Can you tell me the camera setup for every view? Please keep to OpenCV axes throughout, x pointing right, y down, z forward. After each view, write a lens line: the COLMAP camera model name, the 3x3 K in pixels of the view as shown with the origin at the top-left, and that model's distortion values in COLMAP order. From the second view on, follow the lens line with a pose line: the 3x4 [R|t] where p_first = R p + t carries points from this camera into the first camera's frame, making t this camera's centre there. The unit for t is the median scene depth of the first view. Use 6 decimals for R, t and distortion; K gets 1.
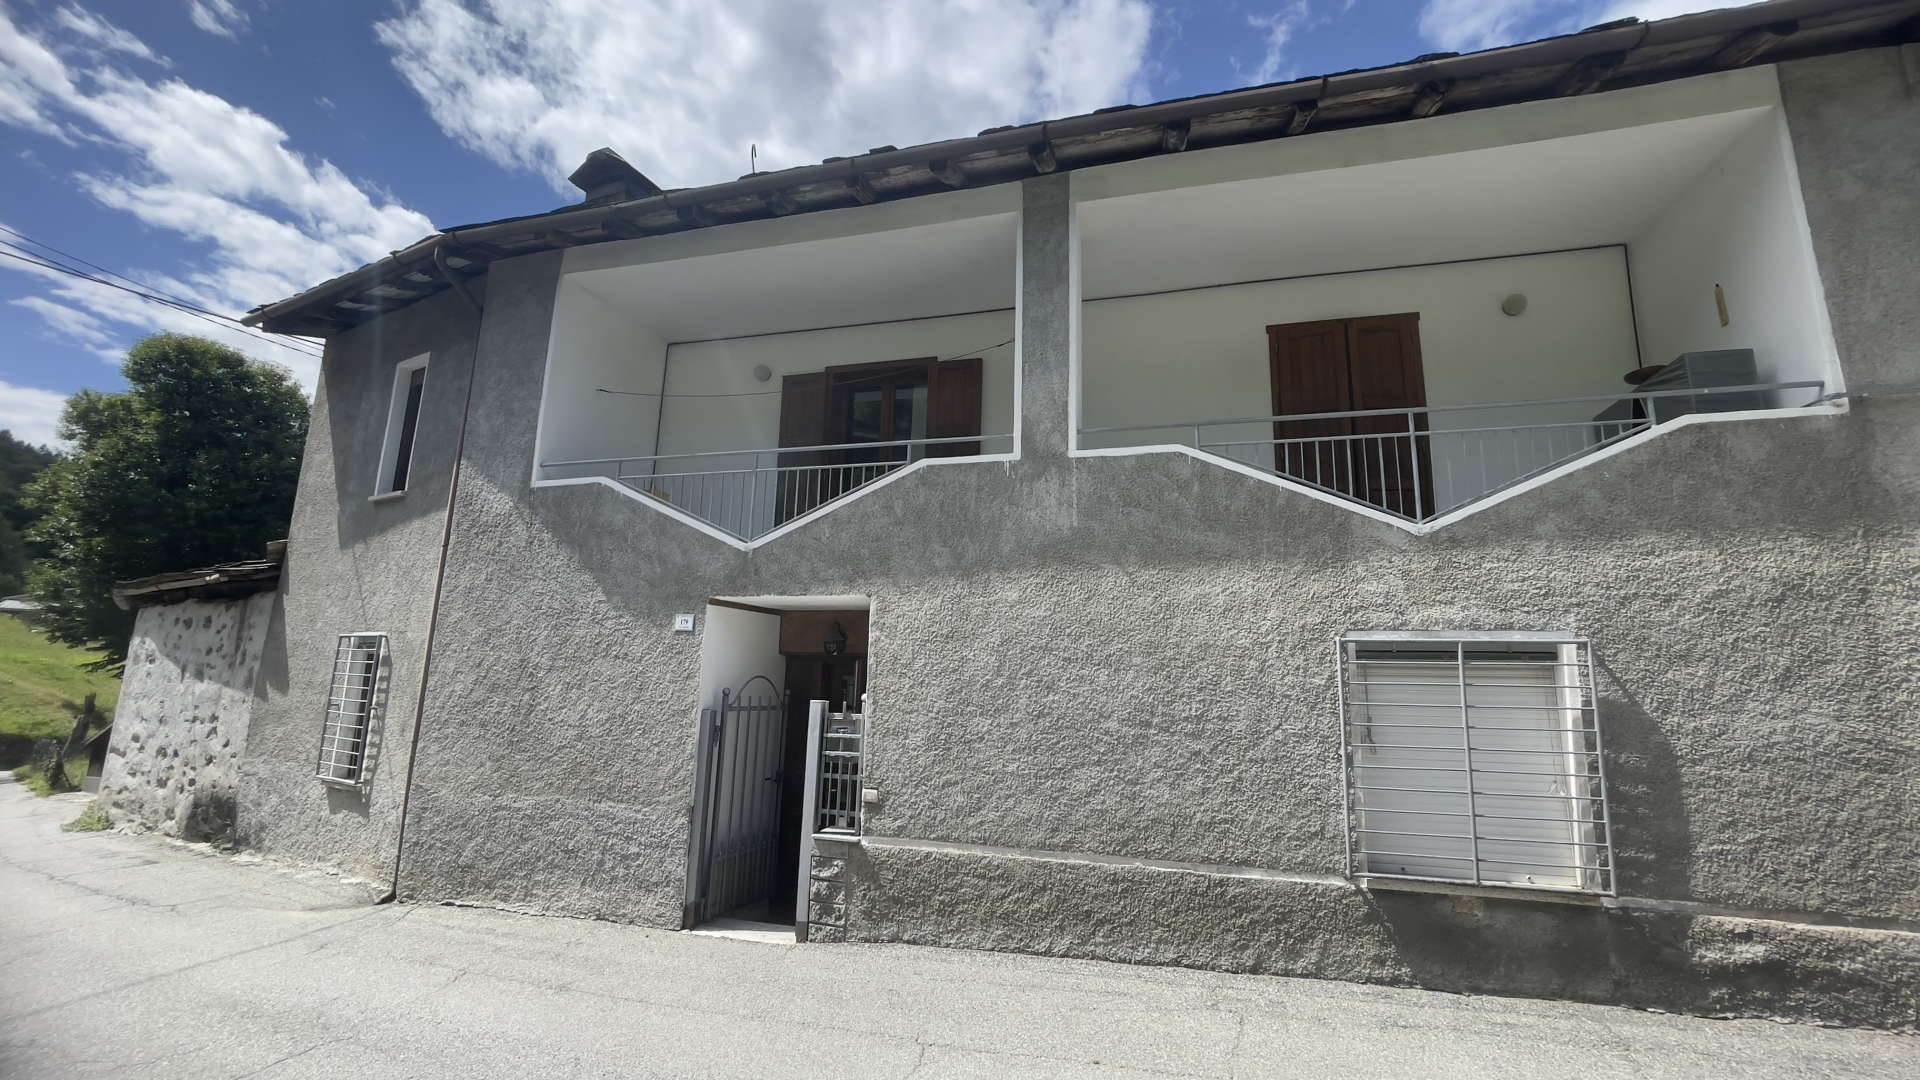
lens RADIAL K [[743.5, 0, 960.0], [0, 743.5, 540.0], [0, 0, 1]] dist [-0.000069, 0.004608]
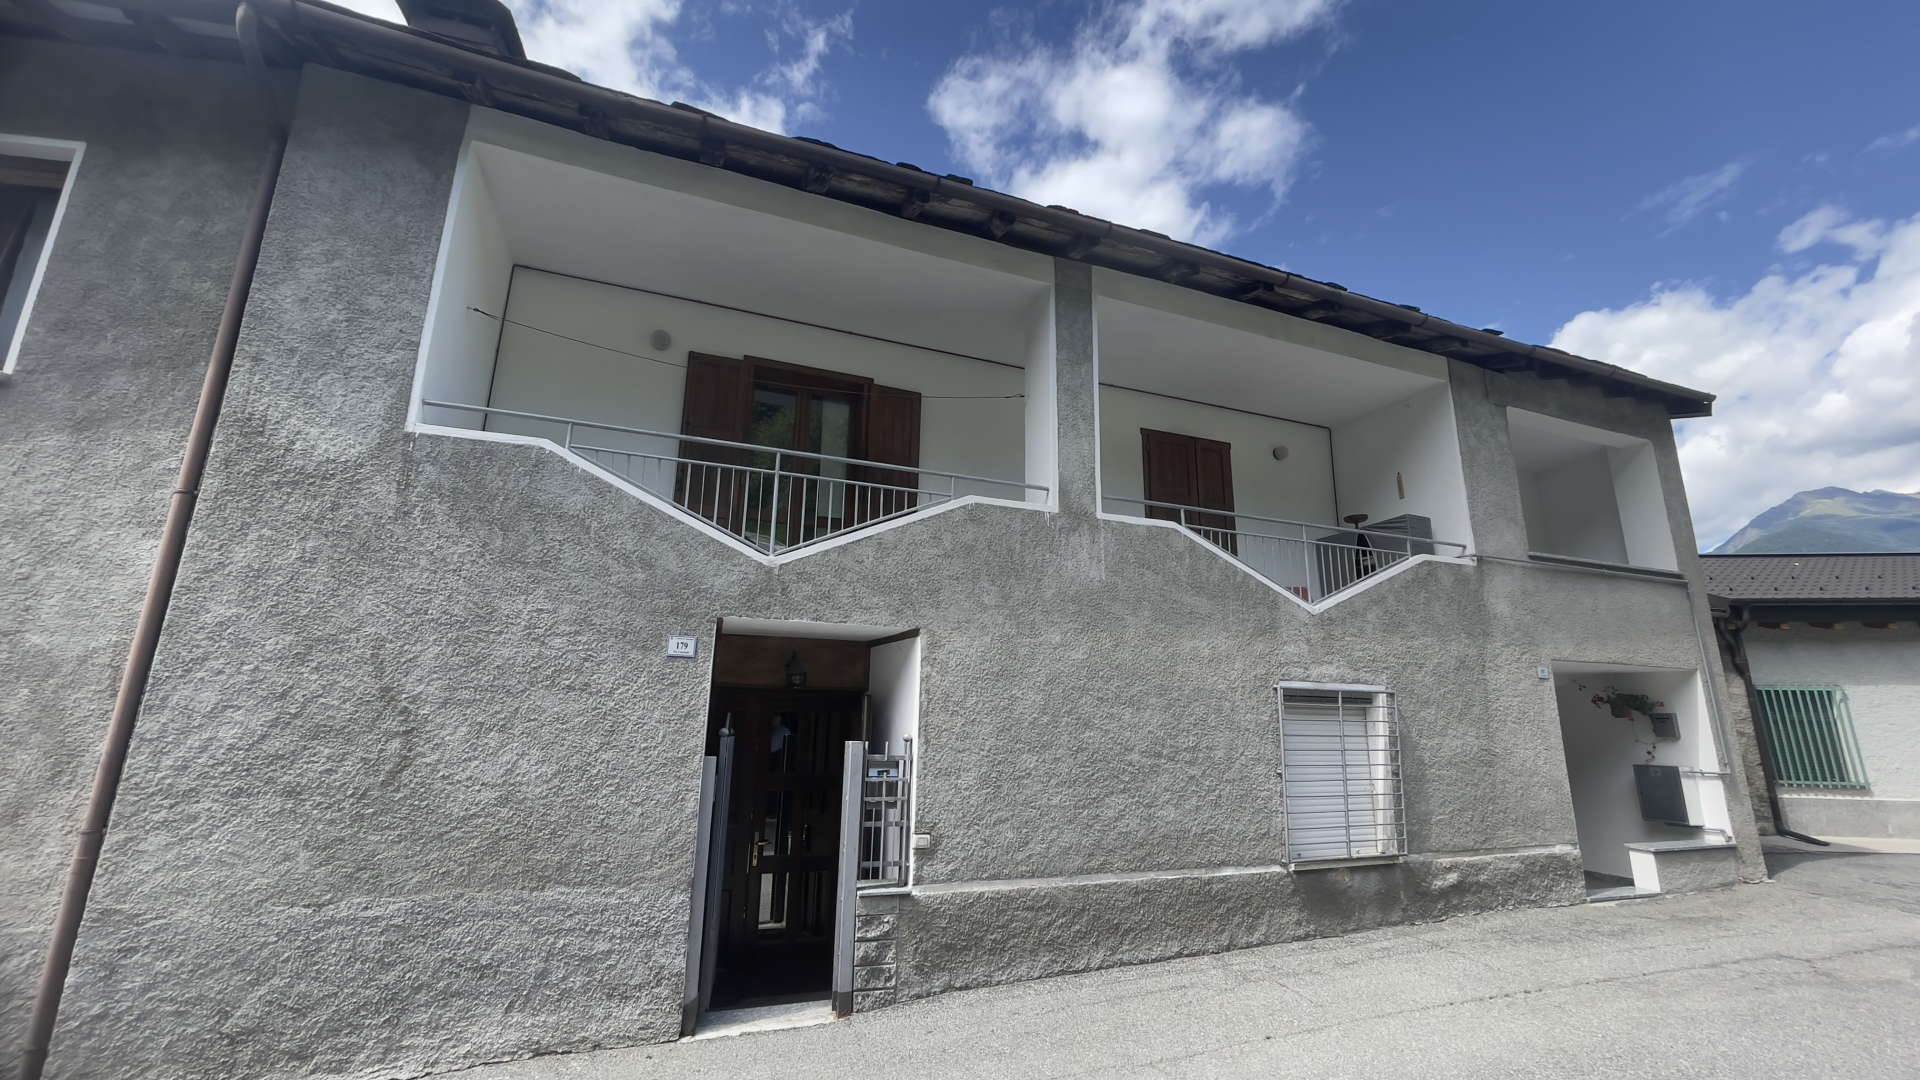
lens RADIAL K [[753.9, 0, 960.0], [0, 753.9, 540.0], [0, 0, 1]] dist [-0.010762, 0.013116]
pose [[0.810811, 0.128364, 0.571059, -0.697212], [-0.111499, 0.991663, -0.064597, 0.019722], [-0.574590, -0.011297, 0.818363, 0.194561]]
